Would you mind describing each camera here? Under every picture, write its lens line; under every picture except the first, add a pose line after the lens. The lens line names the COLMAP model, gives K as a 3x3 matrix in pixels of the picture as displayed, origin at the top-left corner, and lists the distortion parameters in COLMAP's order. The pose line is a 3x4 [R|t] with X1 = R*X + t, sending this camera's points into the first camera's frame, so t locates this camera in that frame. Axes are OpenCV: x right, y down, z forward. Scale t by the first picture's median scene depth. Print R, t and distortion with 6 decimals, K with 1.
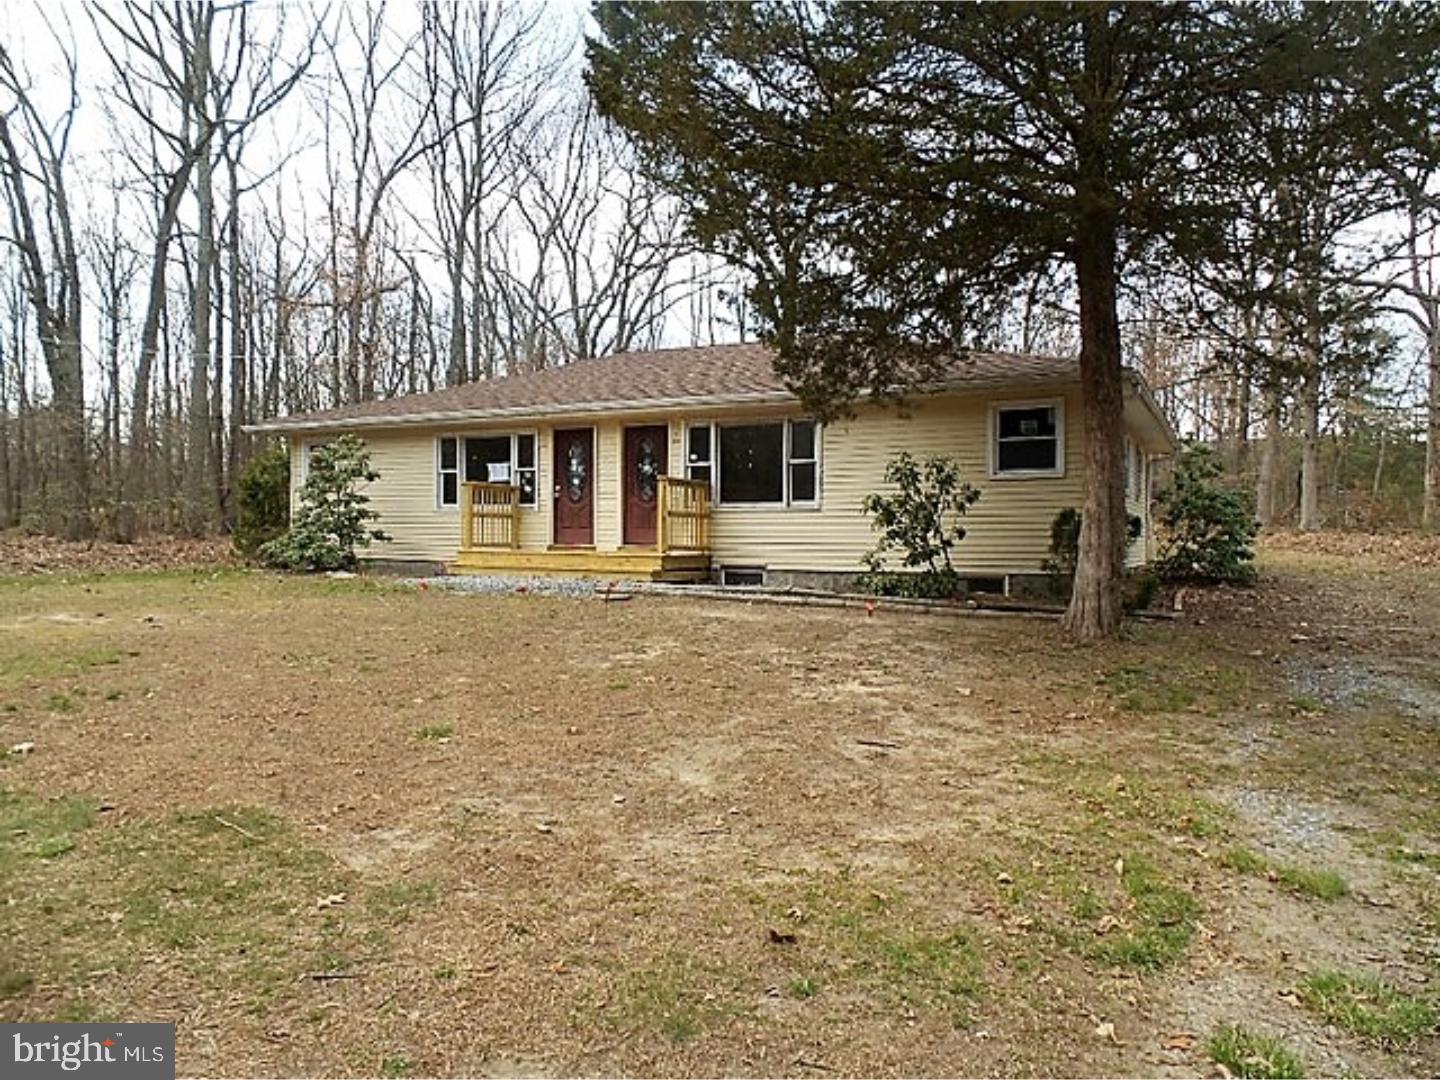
lens RADIAL K [[1010.7, 0, 727.6], [0, 1010.7, 545.7], [0, 0, 1]] dist [0.007892, 0.007286]
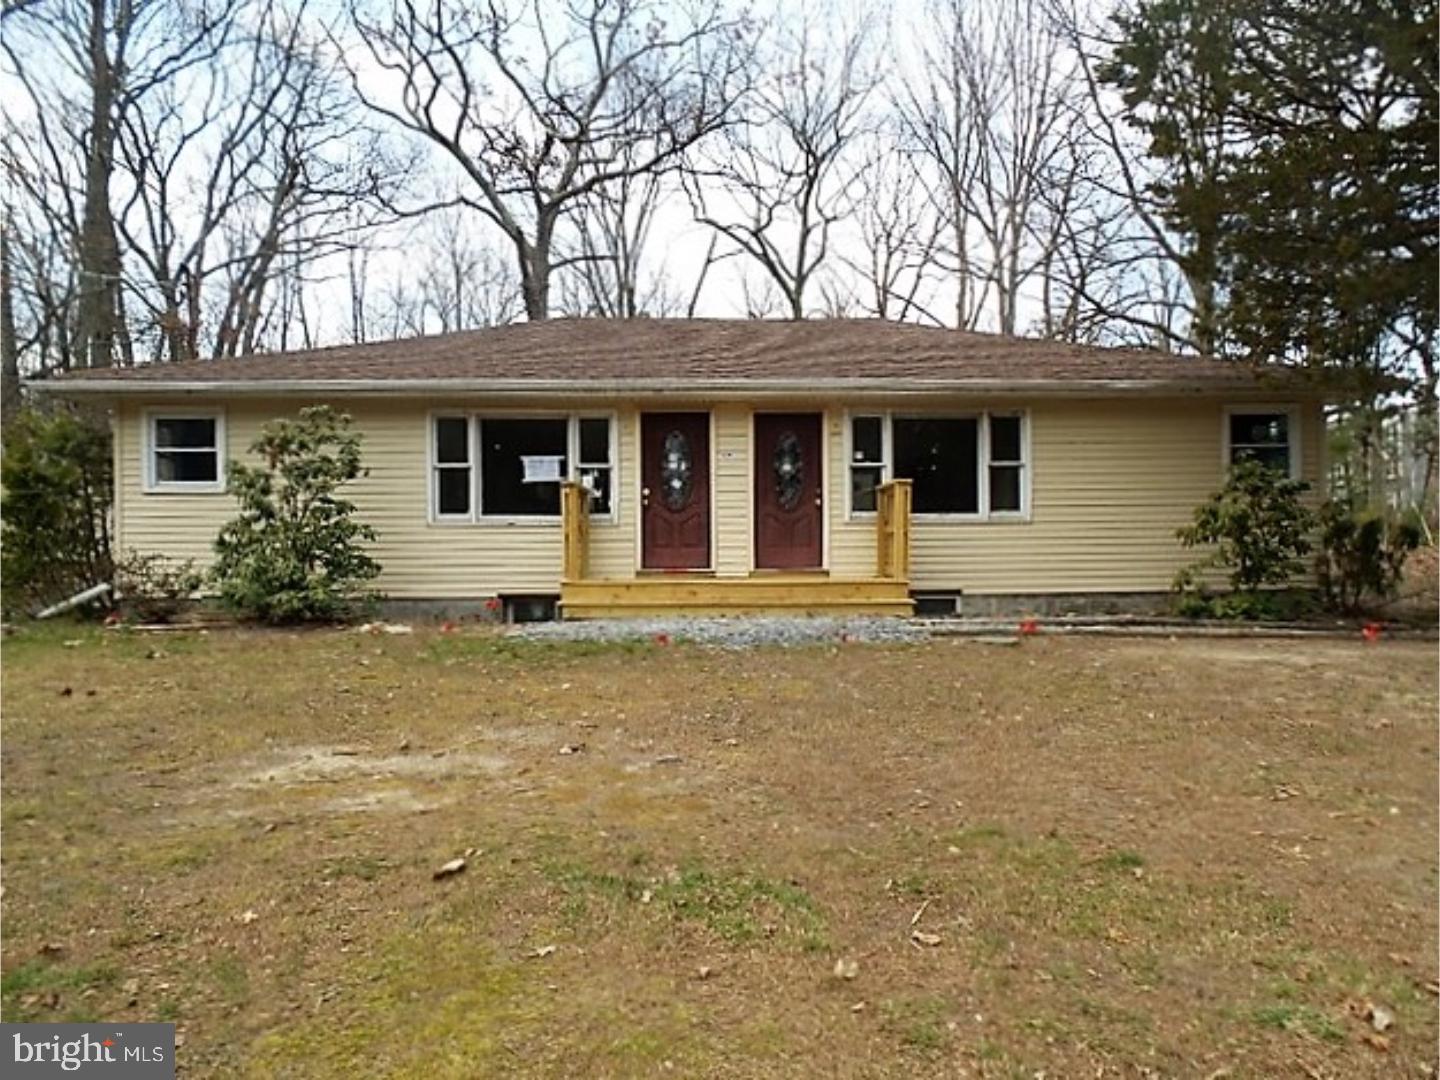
lens RADIAL K [[1010.7, 0, 727.6], [0, 1010.7, 545.7], [0, 0, 1]] dist [0.007892, 0.007286]
pose [[0.868171, -0.014021, 0.496067, -0.483796], [0.019692, 0.999787, -0.006205, -0.013030], [-0.495874, 0.015155, 0.868262, 0.342018]]
